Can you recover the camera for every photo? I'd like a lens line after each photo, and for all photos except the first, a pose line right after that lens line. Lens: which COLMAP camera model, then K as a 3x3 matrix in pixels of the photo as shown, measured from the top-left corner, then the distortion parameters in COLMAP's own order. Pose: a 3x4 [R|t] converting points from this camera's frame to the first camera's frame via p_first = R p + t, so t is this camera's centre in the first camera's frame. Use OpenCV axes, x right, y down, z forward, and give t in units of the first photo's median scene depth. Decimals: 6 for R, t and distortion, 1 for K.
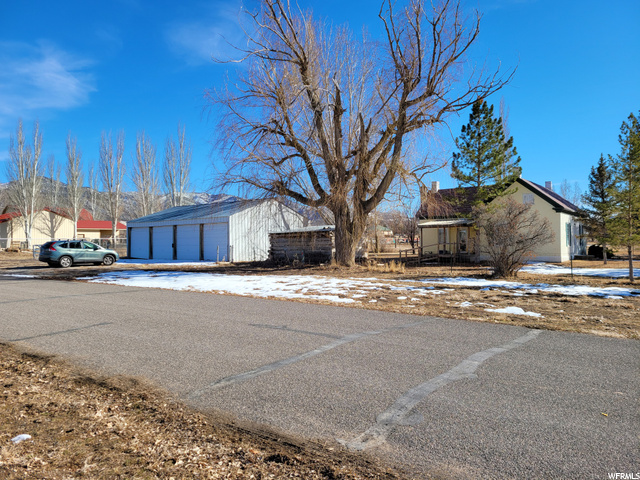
lens RADIAL K [[474.7, 0, 320.0], [0, 474.7, 240.0], [0, 0, 1]] dist [0.100451, -0.066970]
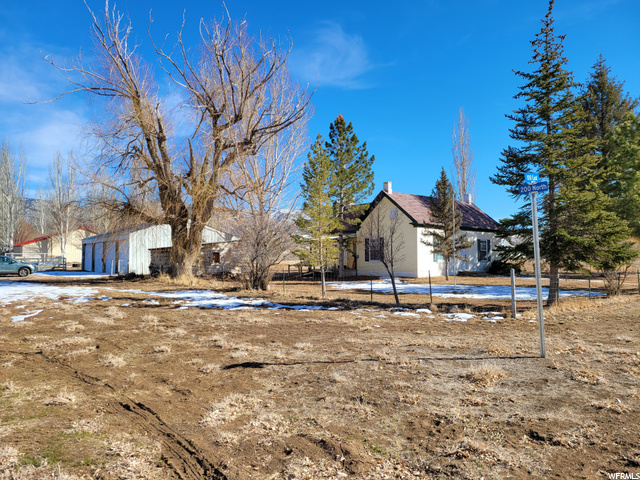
lens RADIAL K [[474.7, 0, 320.0], [0, 474.7, 240.0], [0, 0, 1]] dist [0.100451, -0.066970]
pose [[0.975078, -0.006988, -0.221752, 0.513995], [-0.000209, 0.999475, -0.032414, 0.001221], [0.221862, 0.031652, 0.974564, 0.001445]]
